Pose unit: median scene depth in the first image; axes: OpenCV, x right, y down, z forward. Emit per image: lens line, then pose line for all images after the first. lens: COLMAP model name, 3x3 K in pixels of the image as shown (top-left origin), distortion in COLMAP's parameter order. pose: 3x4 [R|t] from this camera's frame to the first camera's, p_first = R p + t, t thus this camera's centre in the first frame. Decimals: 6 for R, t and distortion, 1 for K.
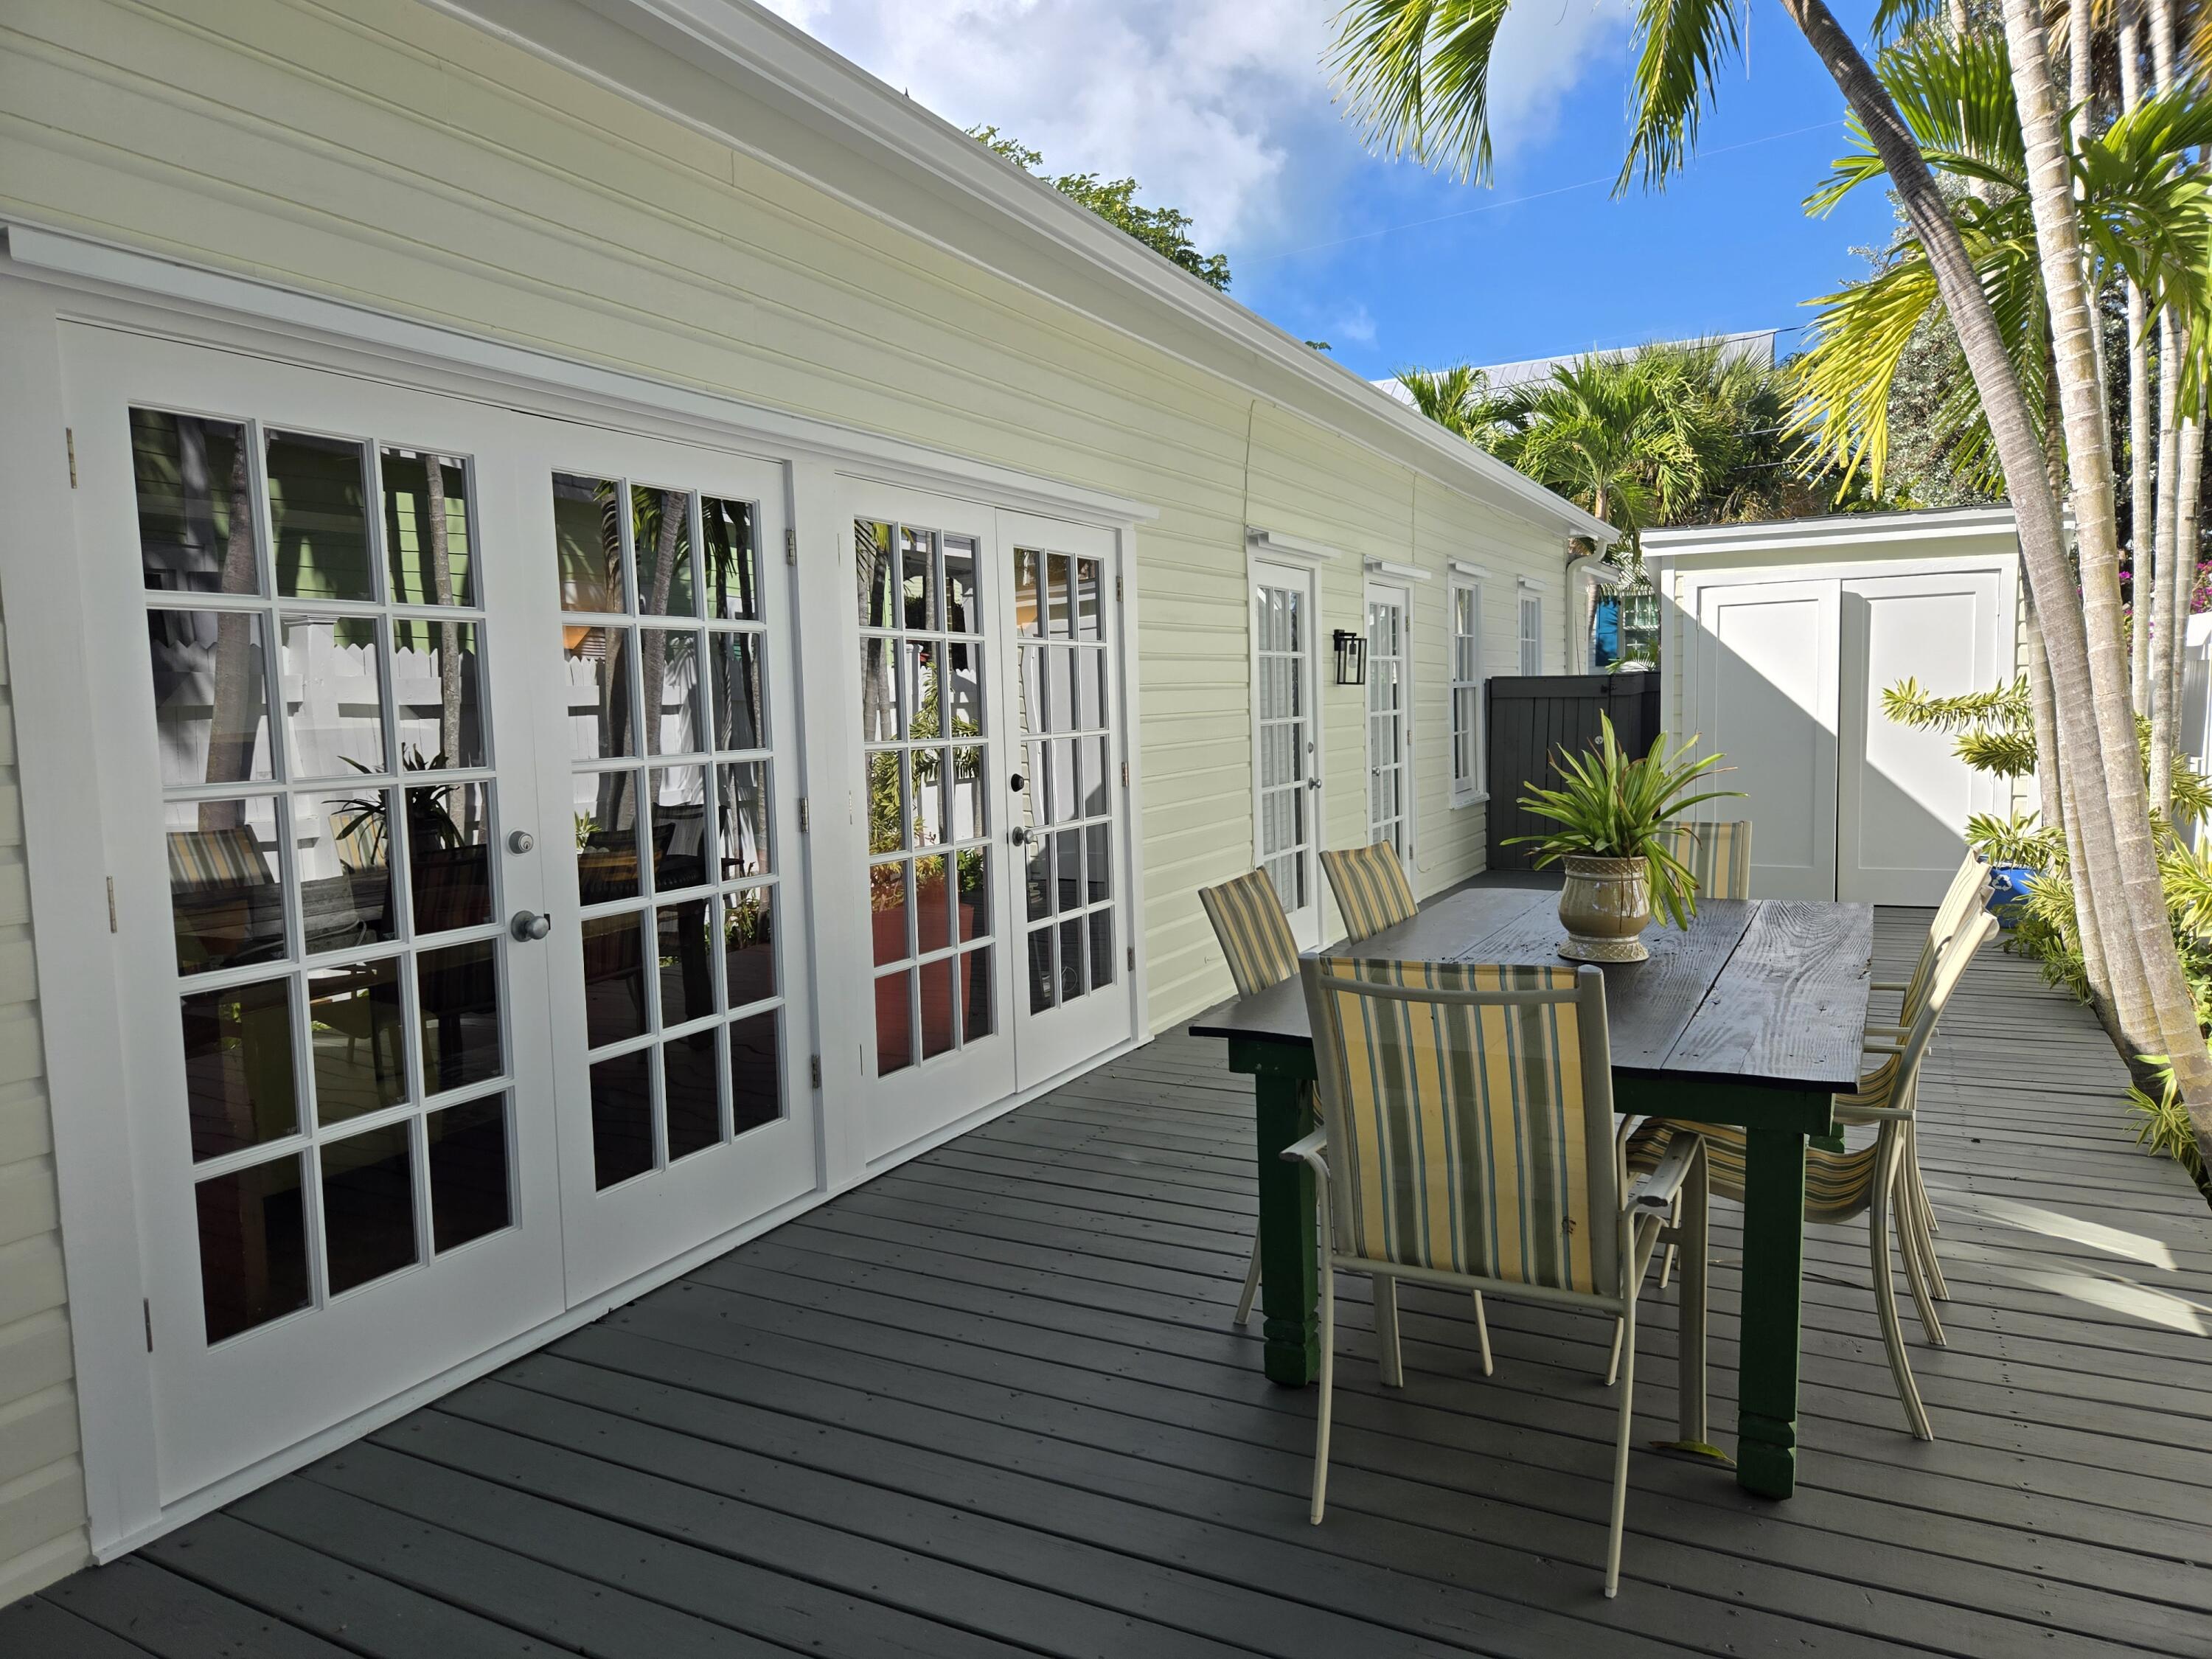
lens RADIAL K [[1479.0, 0, 1106.0], [0, 1479.0, 829.5], [0, 0, 1]] dist [0.066677, -0.058481]
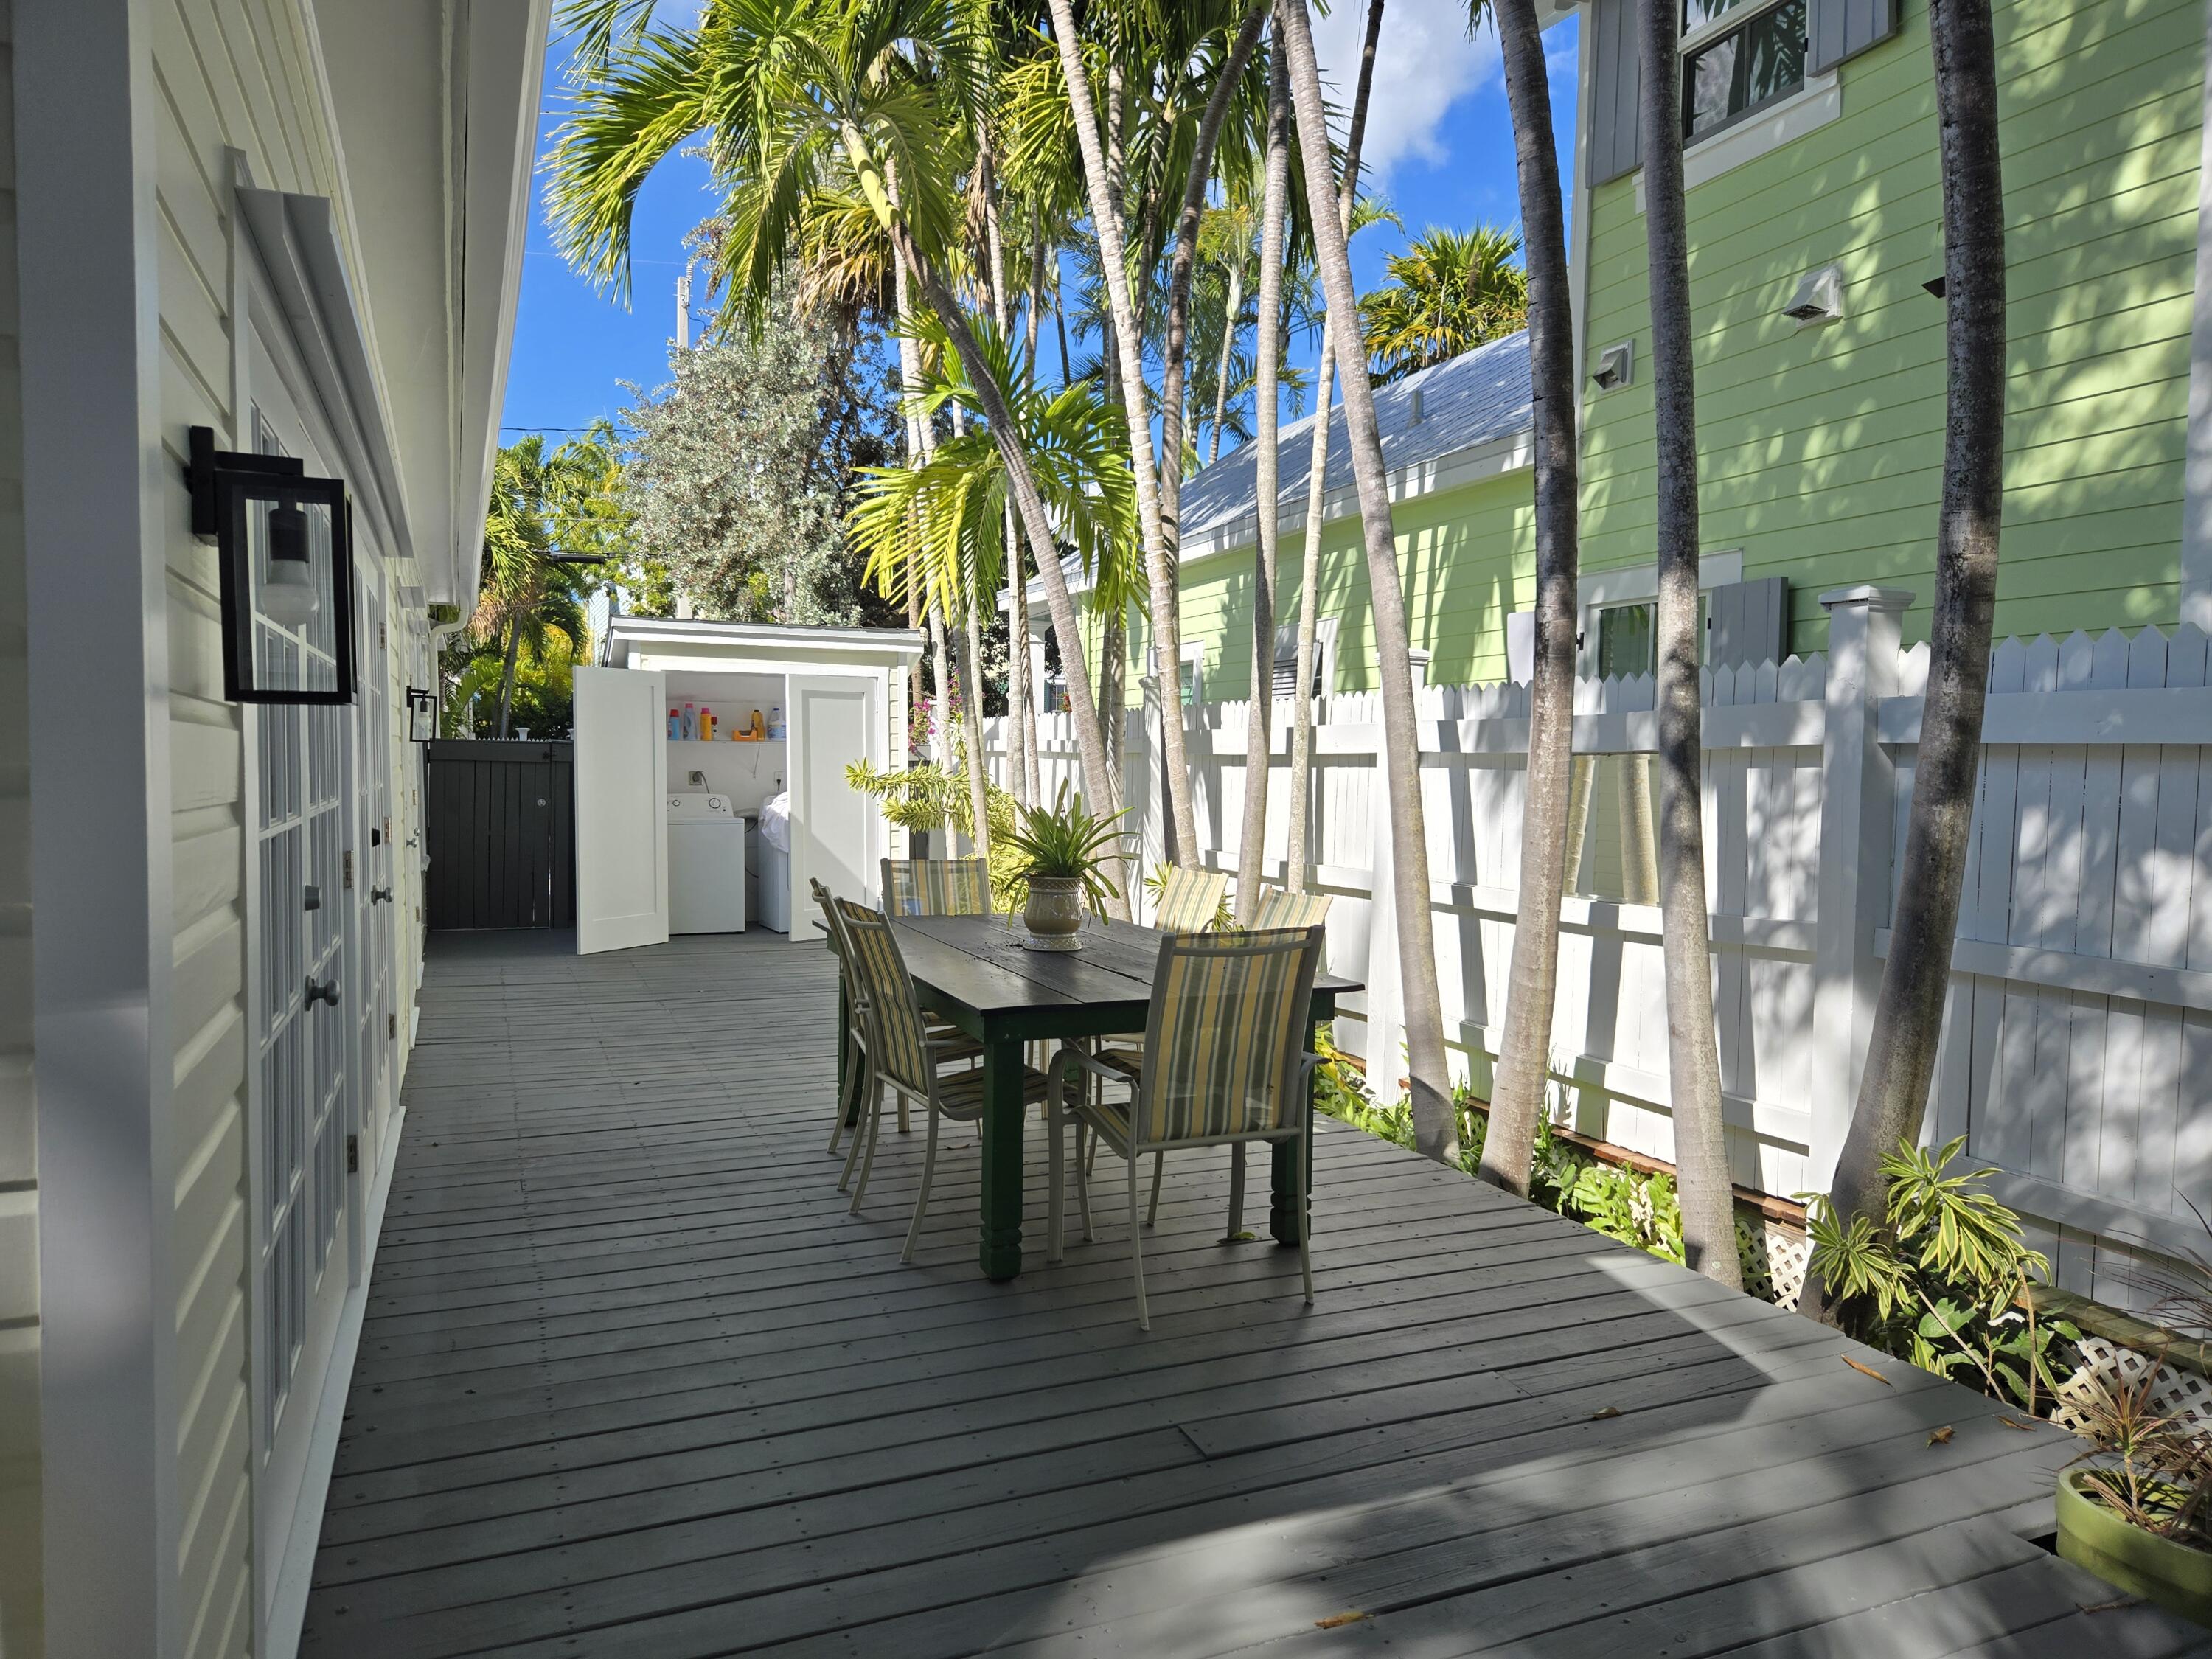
lens RADIAL K [[1479.0, 0, 1106.0], [0, 1479.0, 829.5], [0, 0, 1]] dist [0.066677, -0.058481]
pose [[0.621856, -0.003654, 0.783123, -0.380045], [0.040245, 0.998817, -0.027297, 0.005992], [-0.782097, 0.048491, 0.621267, 0.039652]]
